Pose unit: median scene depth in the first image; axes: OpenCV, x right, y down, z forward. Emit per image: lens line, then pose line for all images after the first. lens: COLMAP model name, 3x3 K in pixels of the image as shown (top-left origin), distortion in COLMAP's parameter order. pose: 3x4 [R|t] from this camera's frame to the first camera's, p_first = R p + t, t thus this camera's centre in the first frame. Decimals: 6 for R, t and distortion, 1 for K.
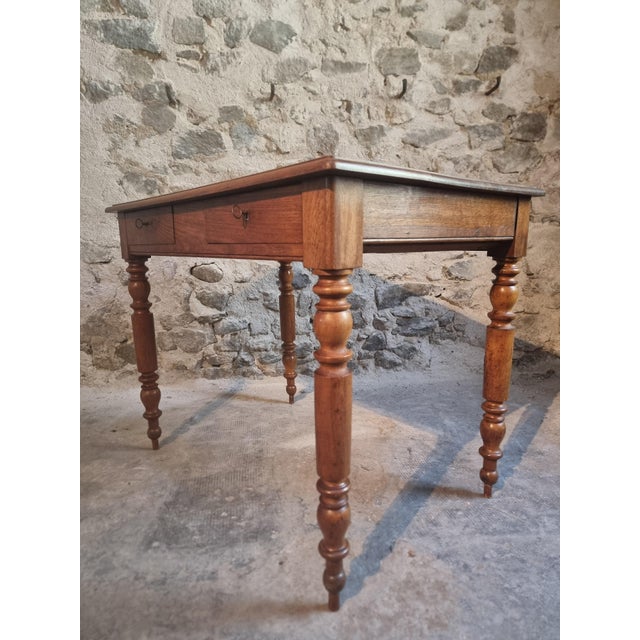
lens RADIAL K [[442.5, 0, 317.6], [0, 442.5, 324.5], [0, 0, 1]] dist [0.048943, -0.056355]
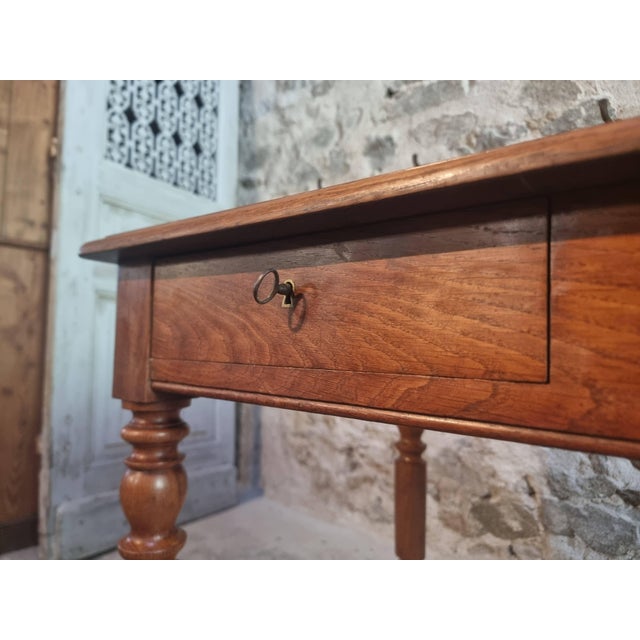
lens RADIAL K [[451.2, 0, 327.3], [0, 451.2, 328.8], [0, 0, 1]] dist [0.024864, -0.039879]
pose [[0.715031, 0.022804, -0.698721, -0.156651], [-0.166589, 0.976234, -0.138616, -0.074719], [0.678955, 0.215514, 0.701836, 0.355415]]
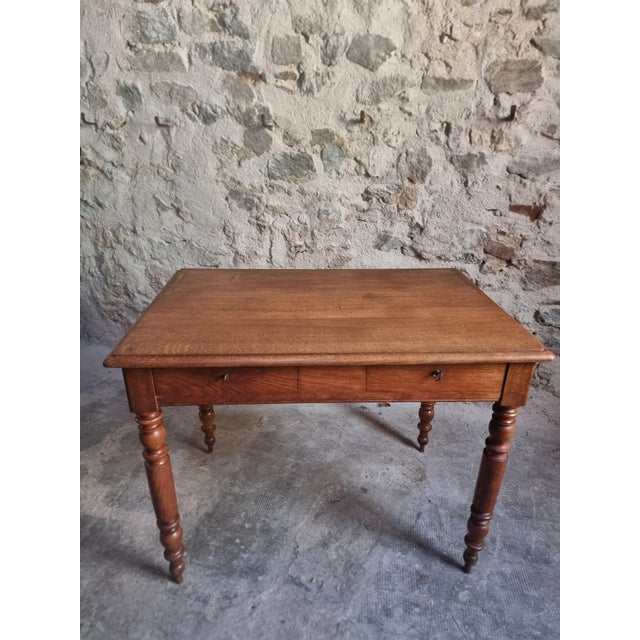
lens RADIAL K [[442.5, 0, 320.1], [0, 442.5, 328.0], [0, 0, 1]] dist [0.048943, -0.056355]
pose [[0.927997, 0.172914, -0.330033, 0.197617], [-0.090307, 0.963762, 0.251014, -0.307978], [0.361477, -0.203136, 0.909984, 0.011873]]
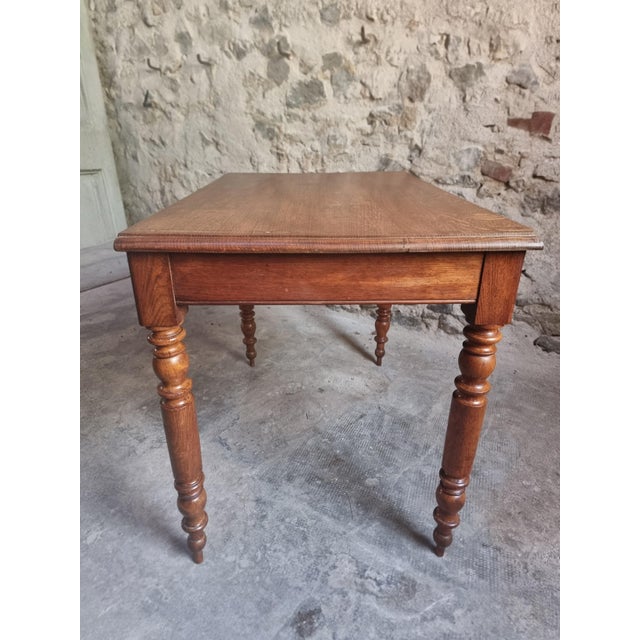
lens RADIAL K [[410.4, 0, 319.0], [0, 410.4, 321.0], [0, 0, 1]] dist [0.030858, -0.038409]
pose [[0.801289, 0.267070, -0.535359, 0.452555], [-0.130549, 0.951322, 0.279183, -0.159469], [0.583860, -0.153816, 0.797150, 0.121739]]
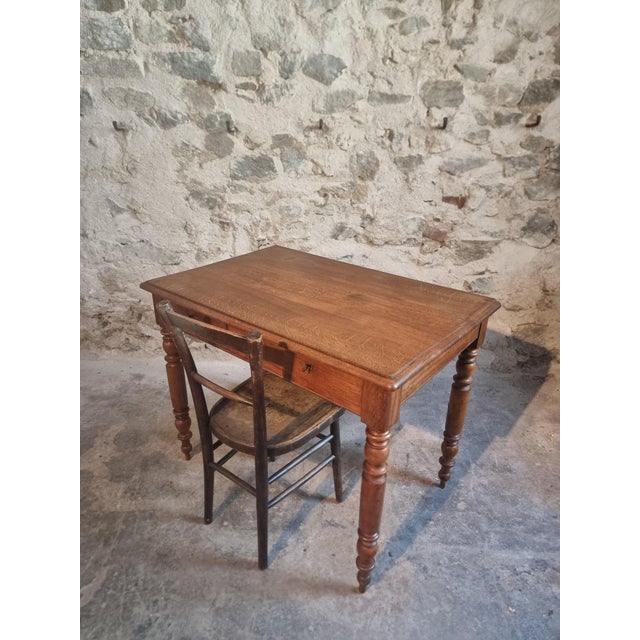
lens RADIAL K [[442.5, 0, 310.4], [0, 442.5, 318.3], [0, 0, 1]] dist [0.048943, -0.056355]
pose [[0.992561, 0.074502, -0.096295, 0.013196], [-0.050545, 0.971689, 0.230792, -0.300832], [0.110763, -0.224207, 0.968227, -0.158852]]
